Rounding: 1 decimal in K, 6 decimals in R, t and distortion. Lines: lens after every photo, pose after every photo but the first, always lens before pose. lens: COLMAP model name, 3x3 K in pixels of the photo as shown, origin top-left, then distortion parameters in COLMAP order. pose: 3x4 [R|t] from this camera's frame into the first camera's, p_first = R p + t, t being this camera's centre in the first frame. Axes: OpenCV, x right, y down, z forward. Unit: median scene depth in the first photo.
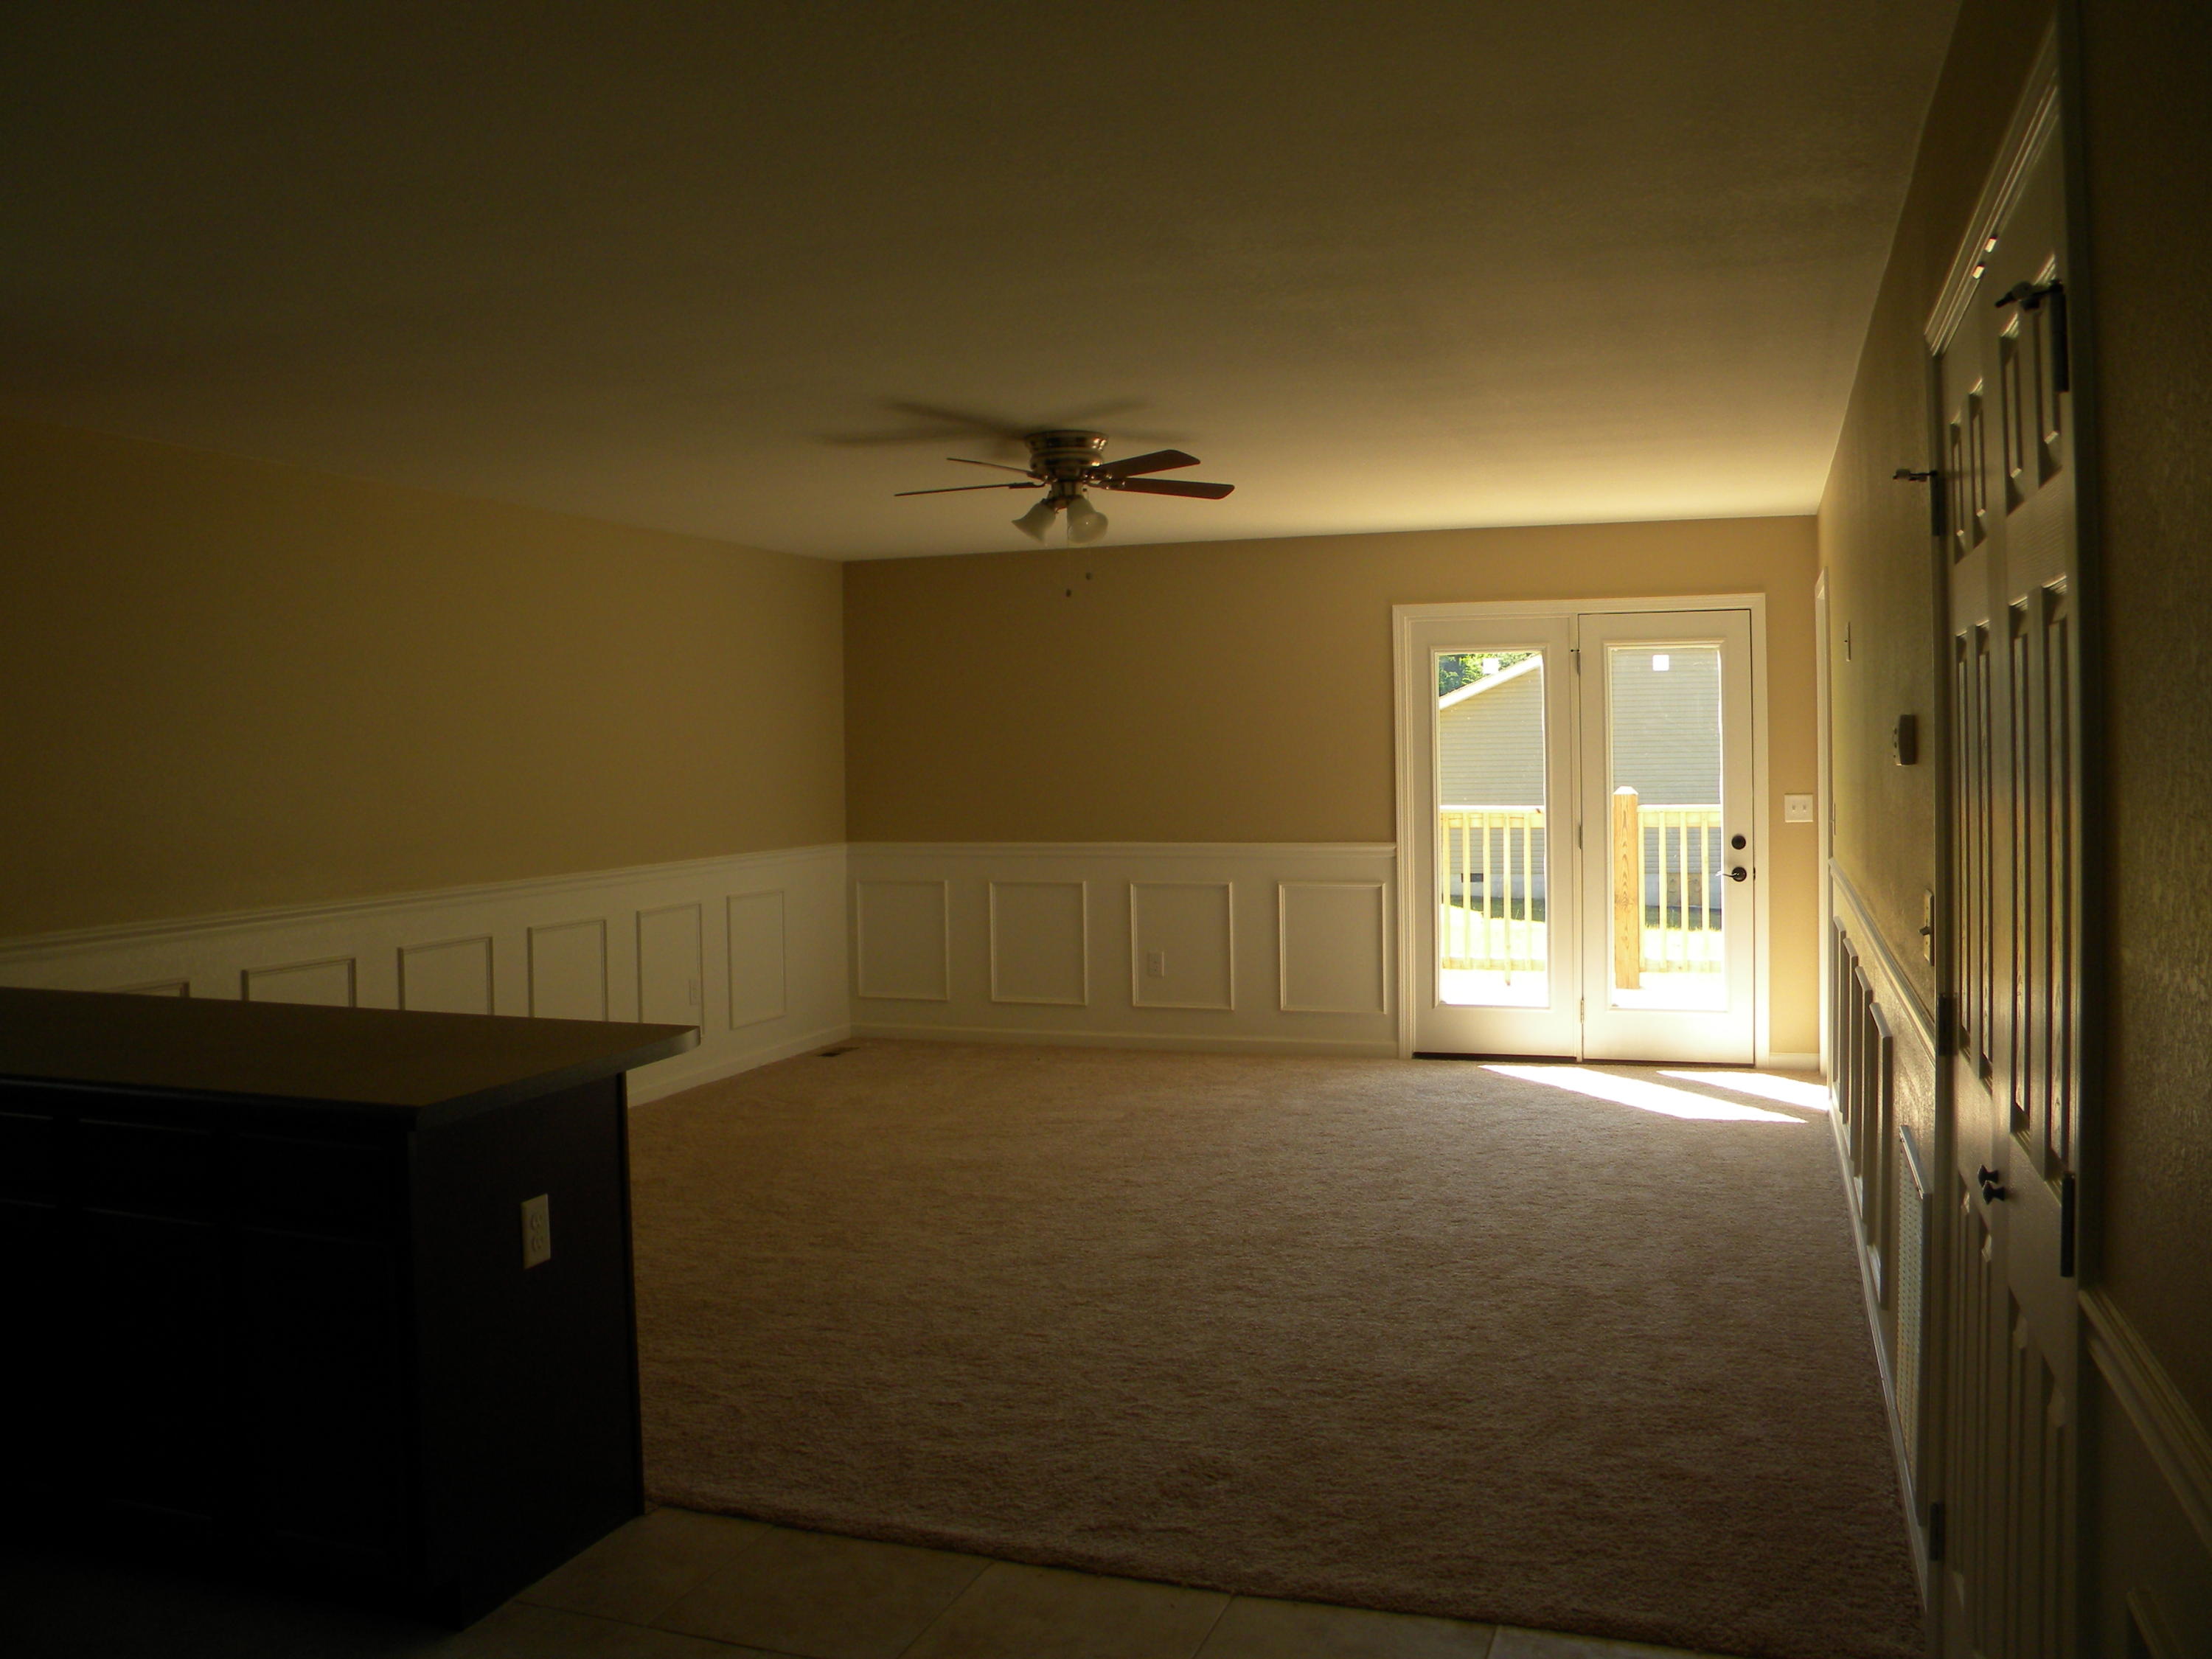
lens RADIAL K [[1880.6, 0, 1103.6], [0, 1880.6, 761.5], [0, 0, 1]] dist [-0.197076, 0.176837]
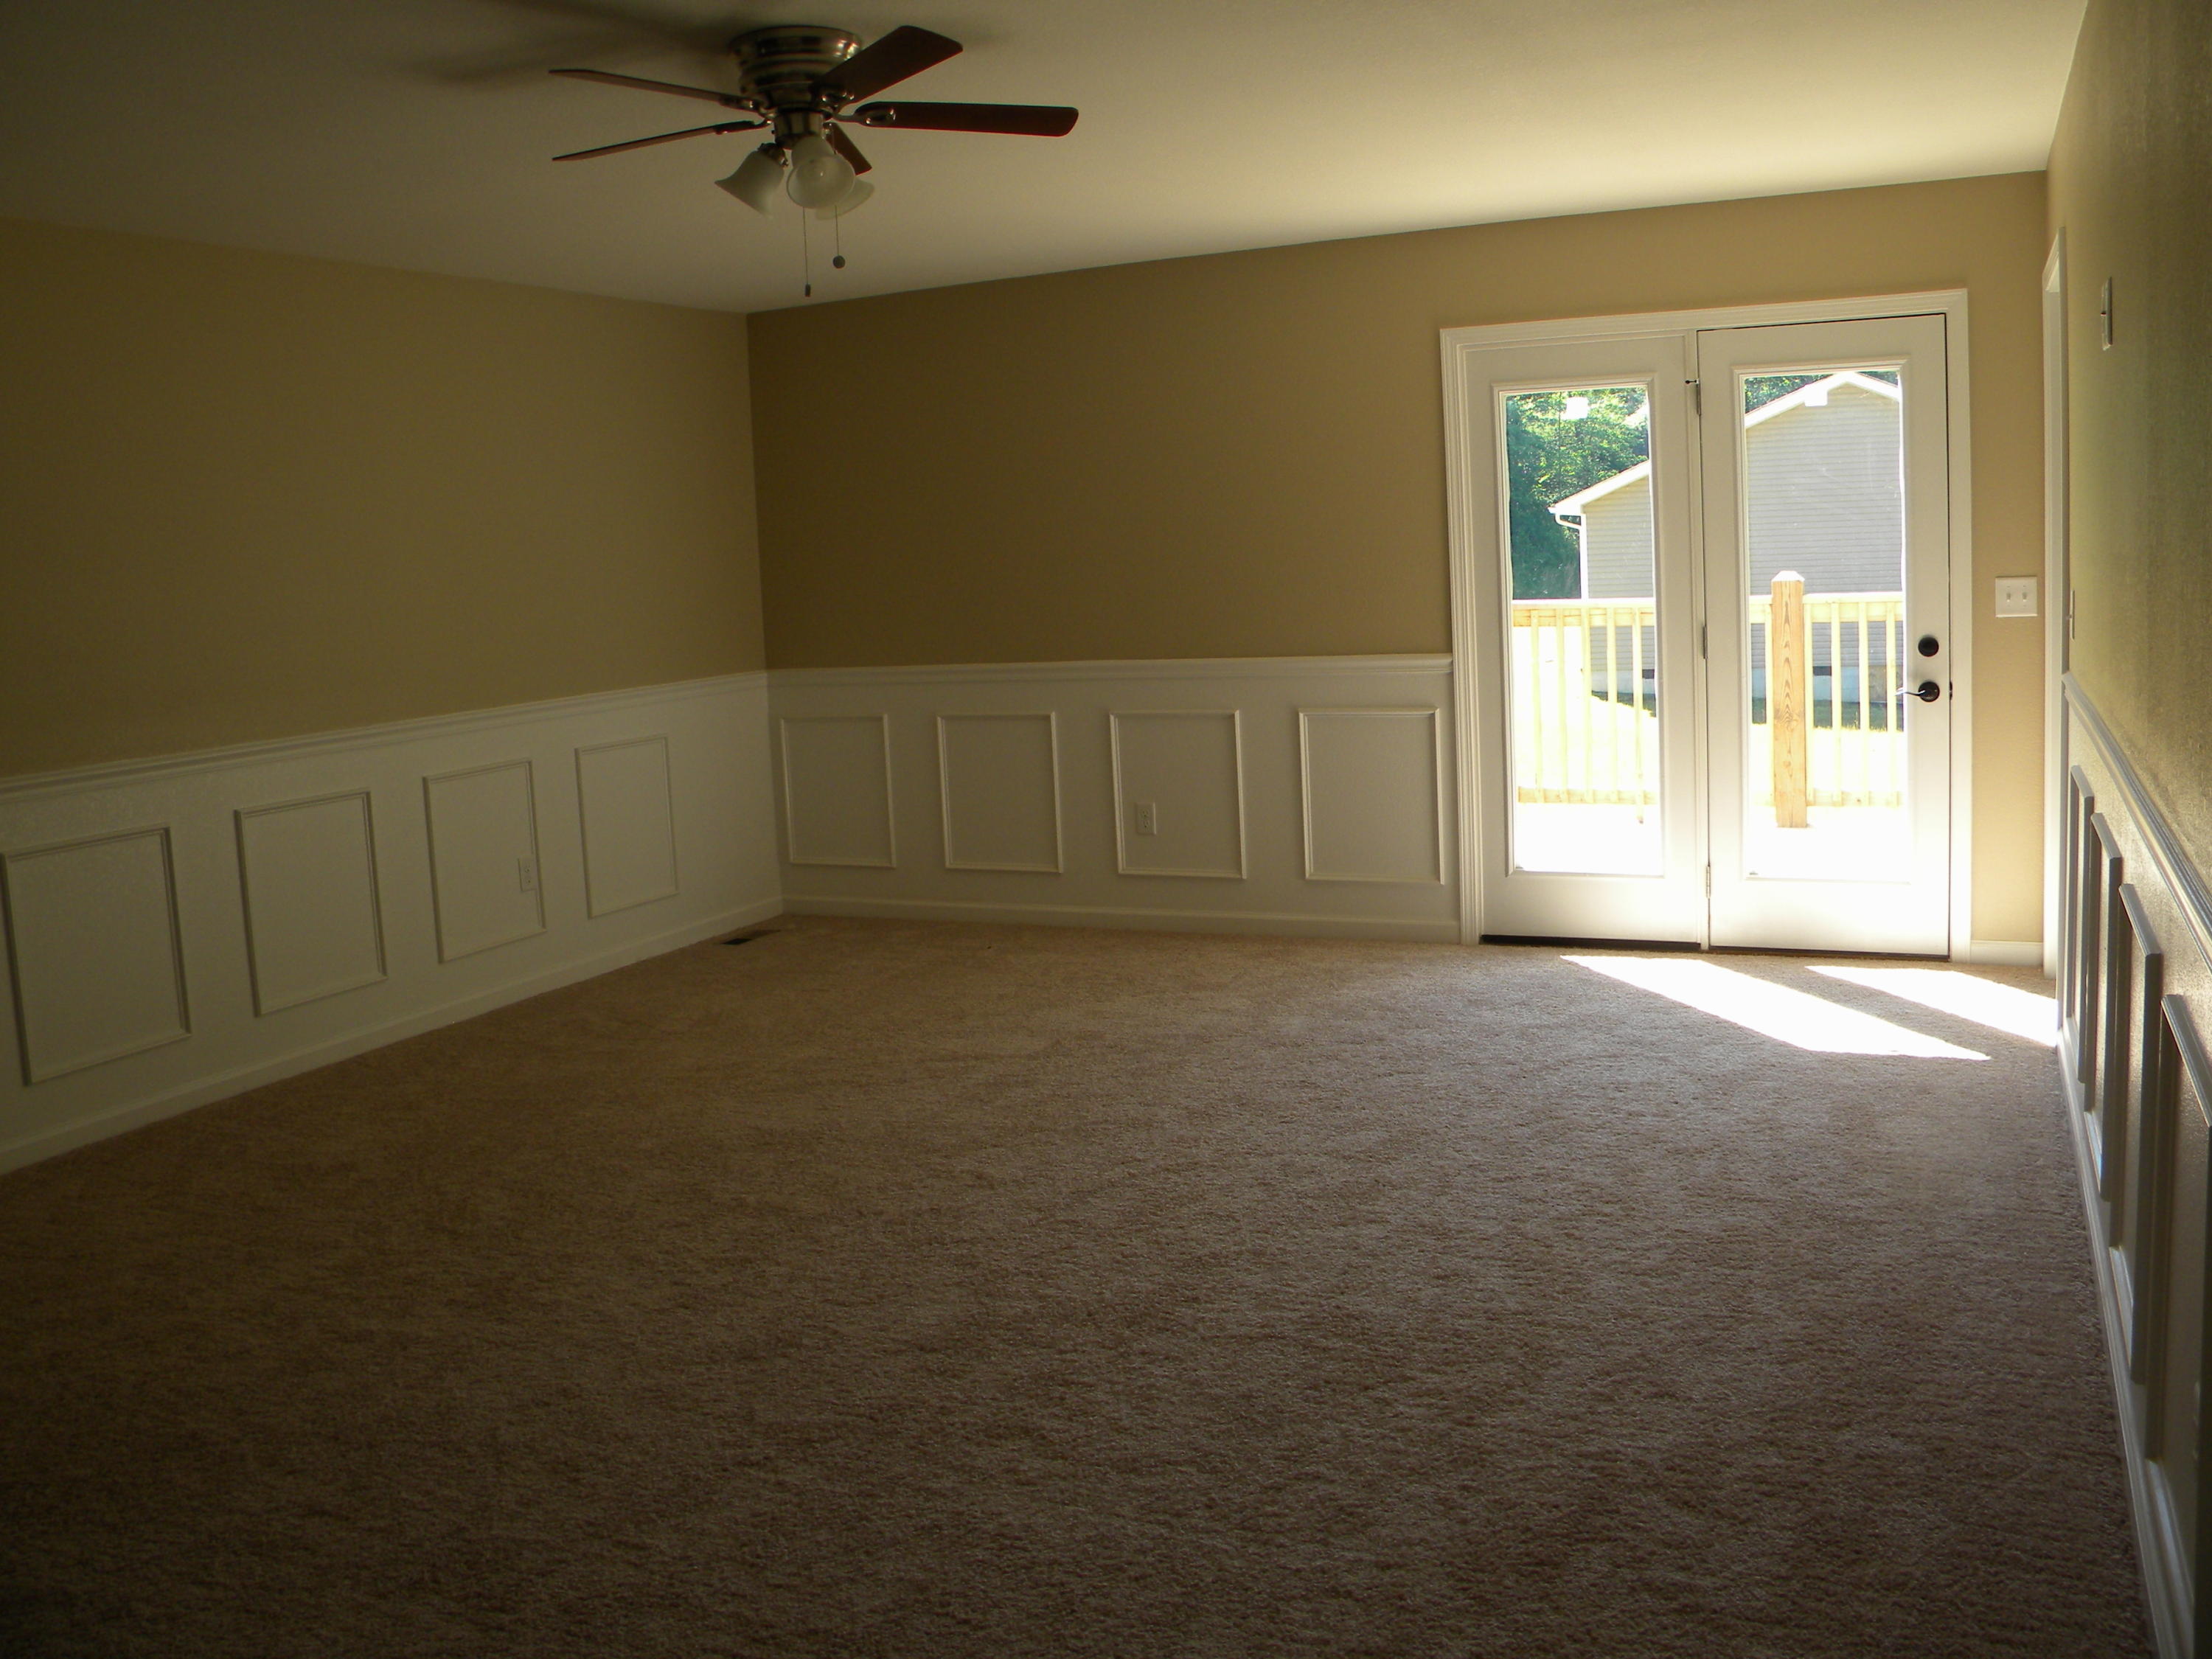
lens RADIAL K [[1880.6, 0, 1103.6], [0, 1880.6, 761.5], [0, 0, 1]] dist [-0.197076, 0.176837]
pose [[0.994238, -0.021362, -0.105048, 0.102236], [0.032428, 0.993965, 0.104792, 0.004266], [0.102176, -0.107594, 0.988931, 0.271606]]
